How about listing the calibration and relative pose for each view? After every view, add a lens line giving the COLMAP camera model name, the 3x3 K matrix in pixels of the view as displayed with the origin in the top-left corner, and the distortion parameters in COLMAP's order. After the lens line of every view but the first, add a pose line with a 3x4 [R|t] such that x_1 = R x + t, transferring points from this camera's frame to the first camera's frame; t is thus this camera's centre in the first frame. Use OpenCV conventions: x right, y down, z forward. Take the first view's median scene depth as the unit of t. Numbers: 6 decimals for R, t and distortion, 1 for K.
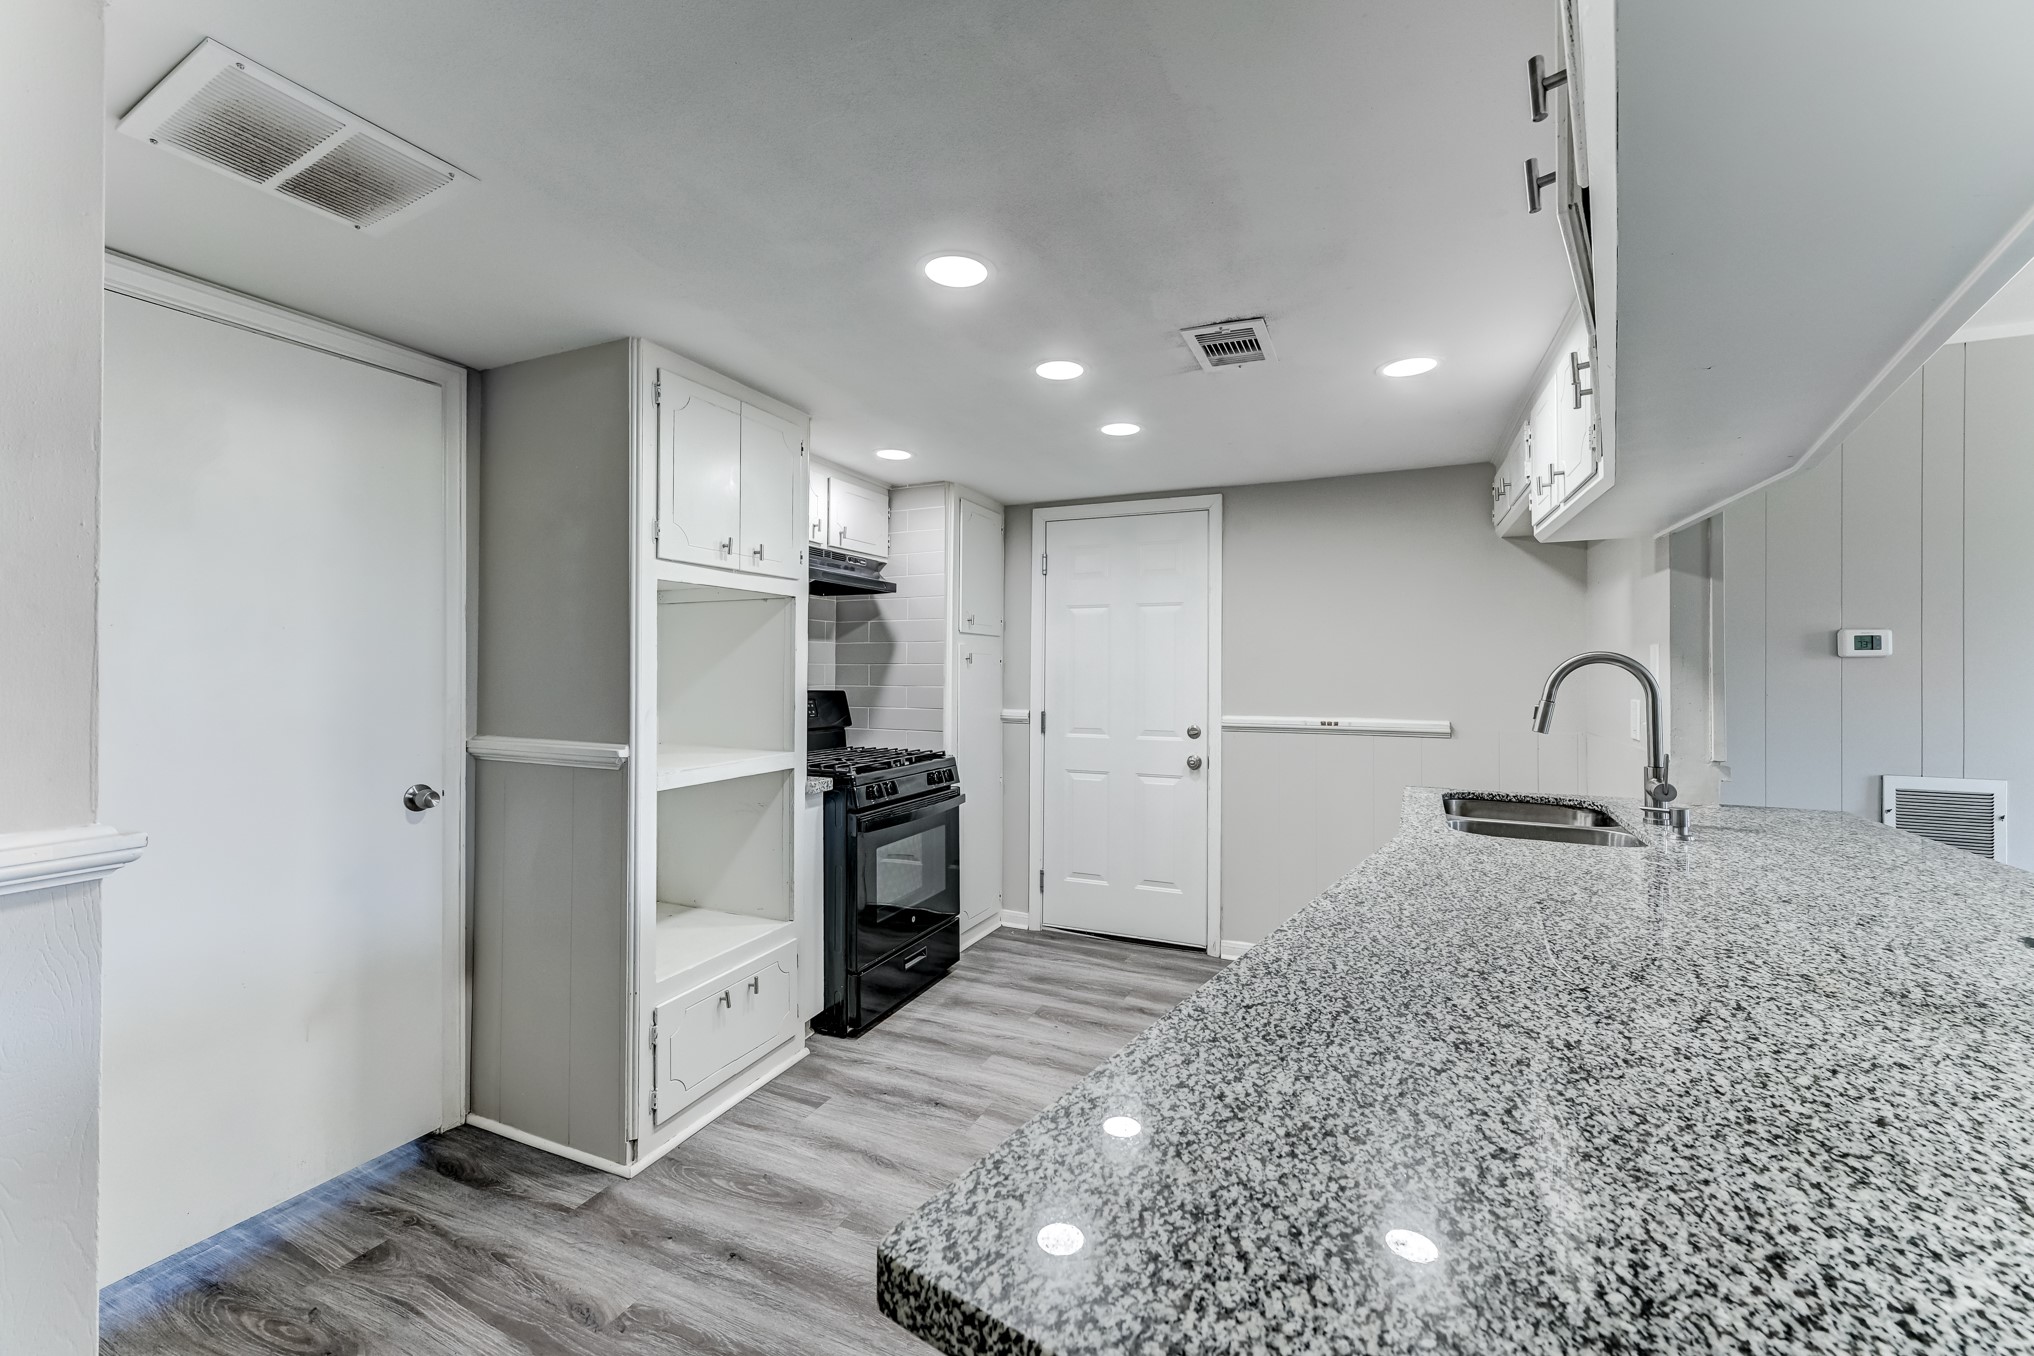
lens RADIAL K [[810.9, 0, 1012.0], [0, 810.9, 669.1], [0, 0, 1]] dist [0.001475, 0.000135]
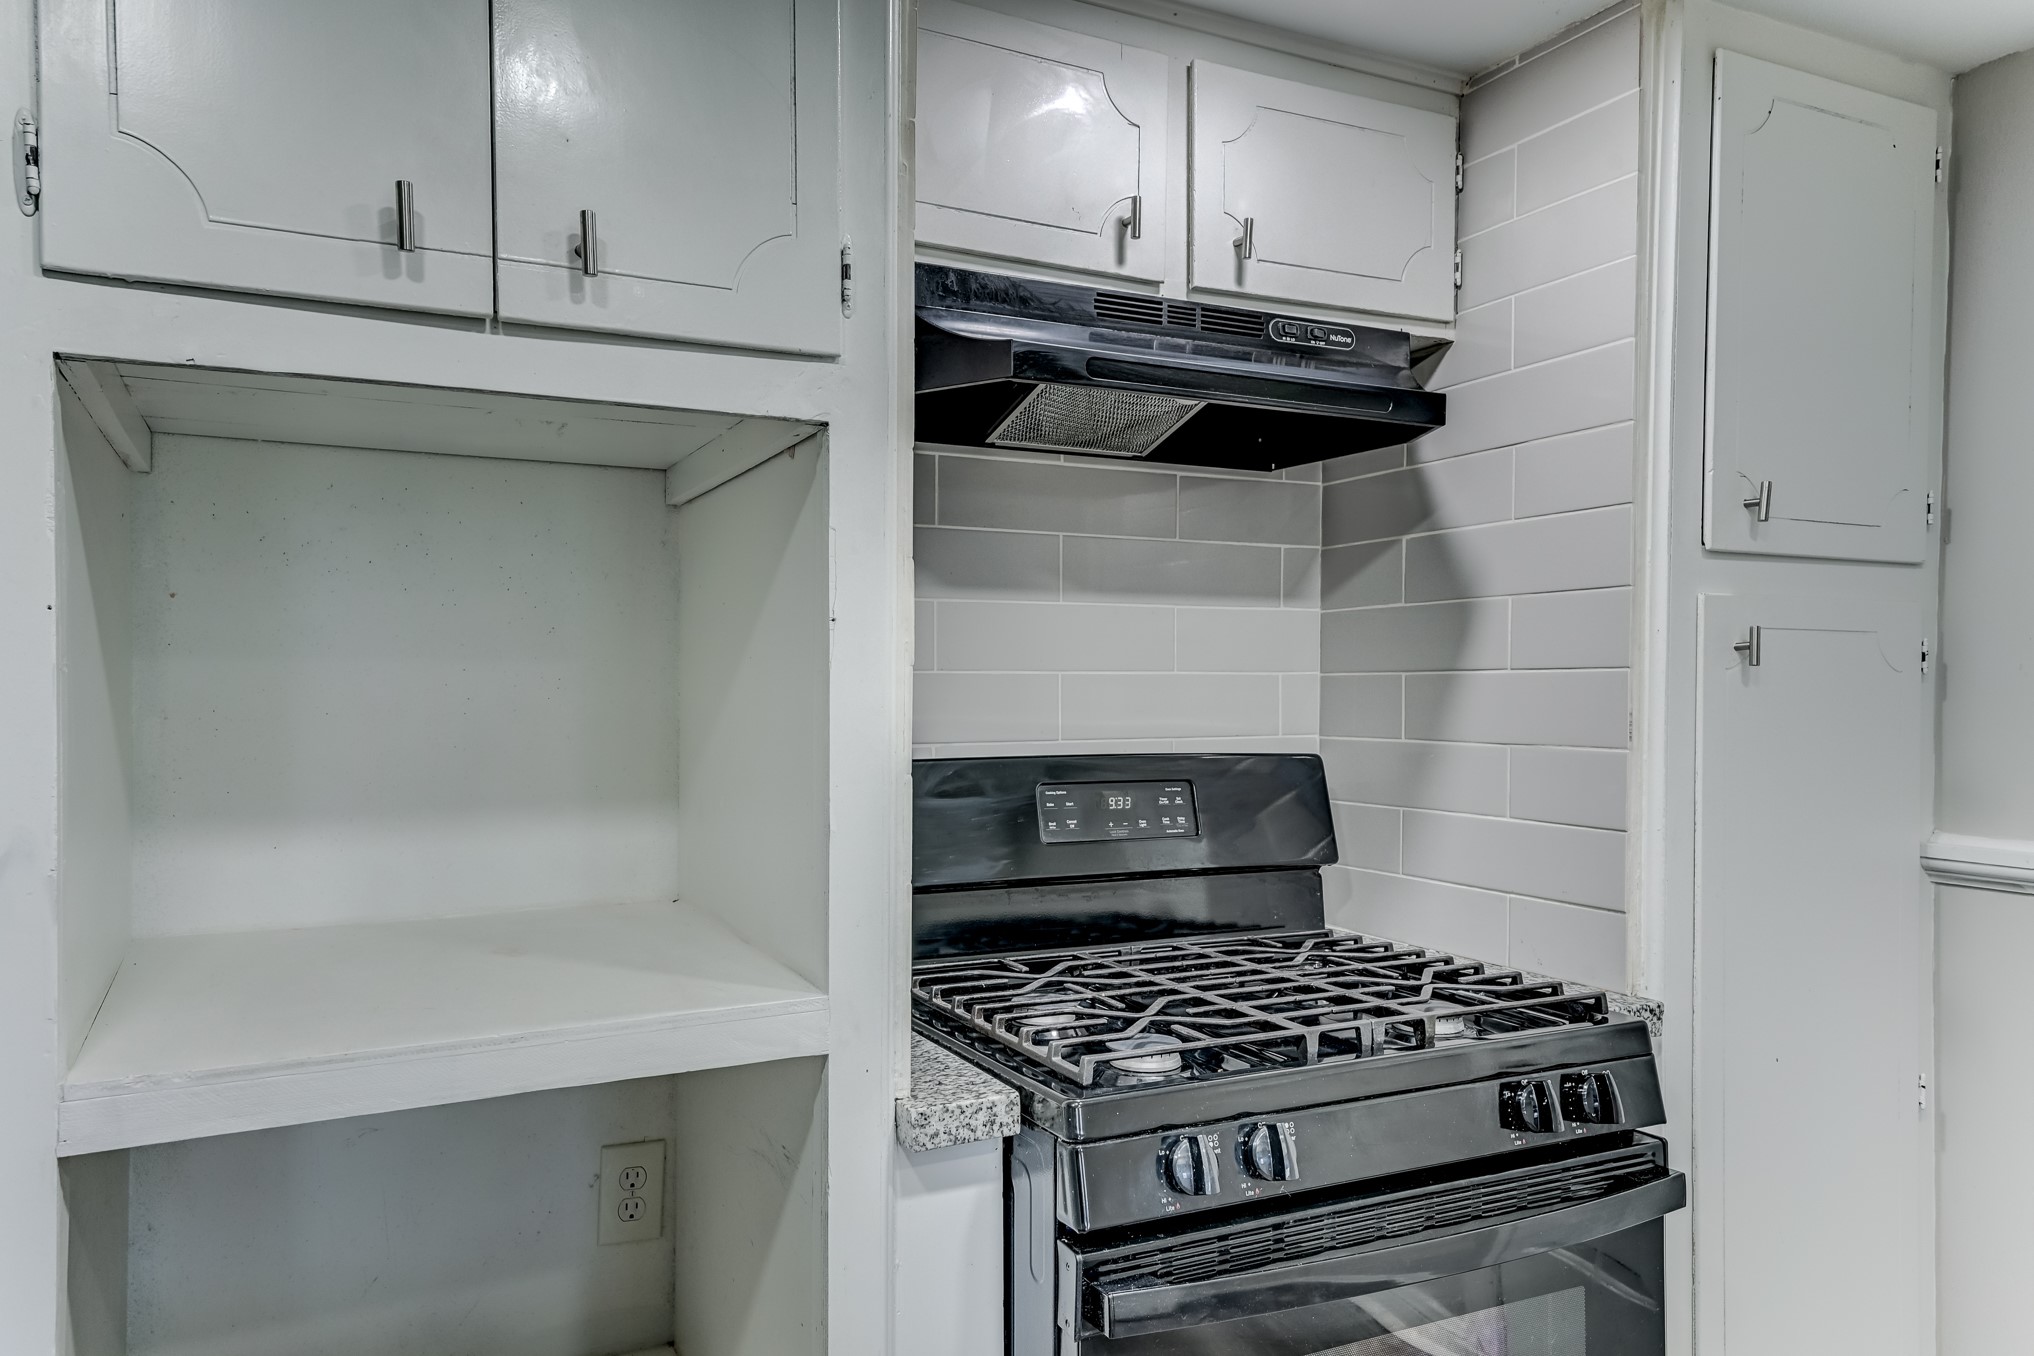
lens RADIAL K [[1422.7, 0, 1022.3], [0, 1422.7, 701.1], [0, 0, 1]] dist [0.029409, 0.000029]
pose [[0.777706, 0.001900, -0.628626, 0.078398], [0.004781, 0.999949, 0.008937, -0.000241], [0.628610, -0.009955, 0.777657, 0.635563]]
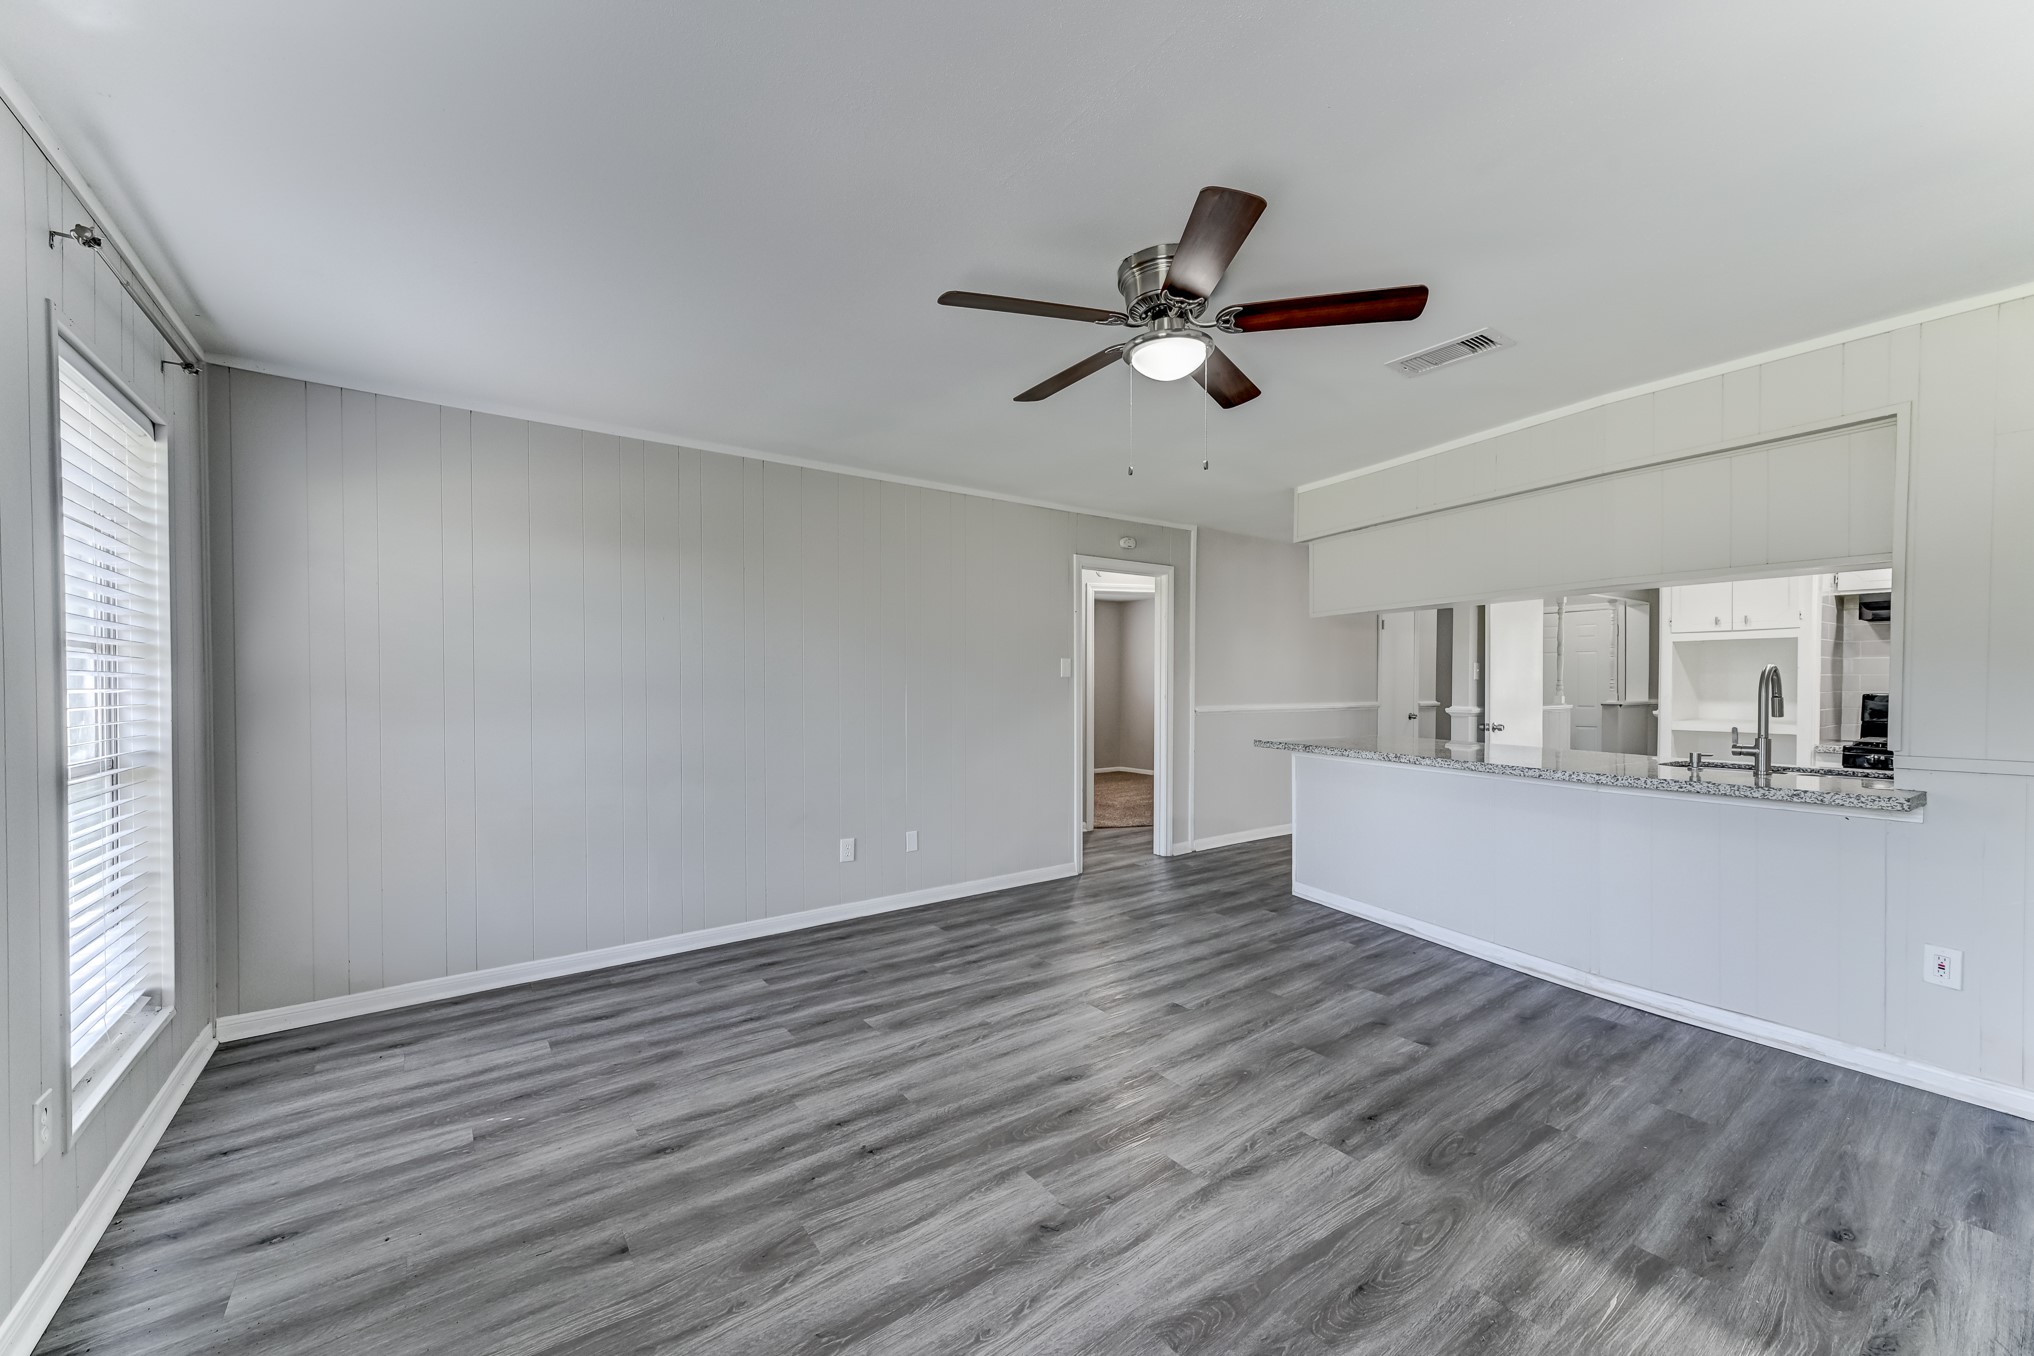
lens RADIAL K [[792.0, 0, 1014.7], [0, 792.0, 692.4], [0, 0, 1]] dist [0.009922, 0.000207]
pose [[-0.487597, 0.009054, -0.873022, 1.969580], [-0.000884, 0.999941, 0.010864, 0.012424], [0.873068, 0.006069, -0.487560, 0.344076]]
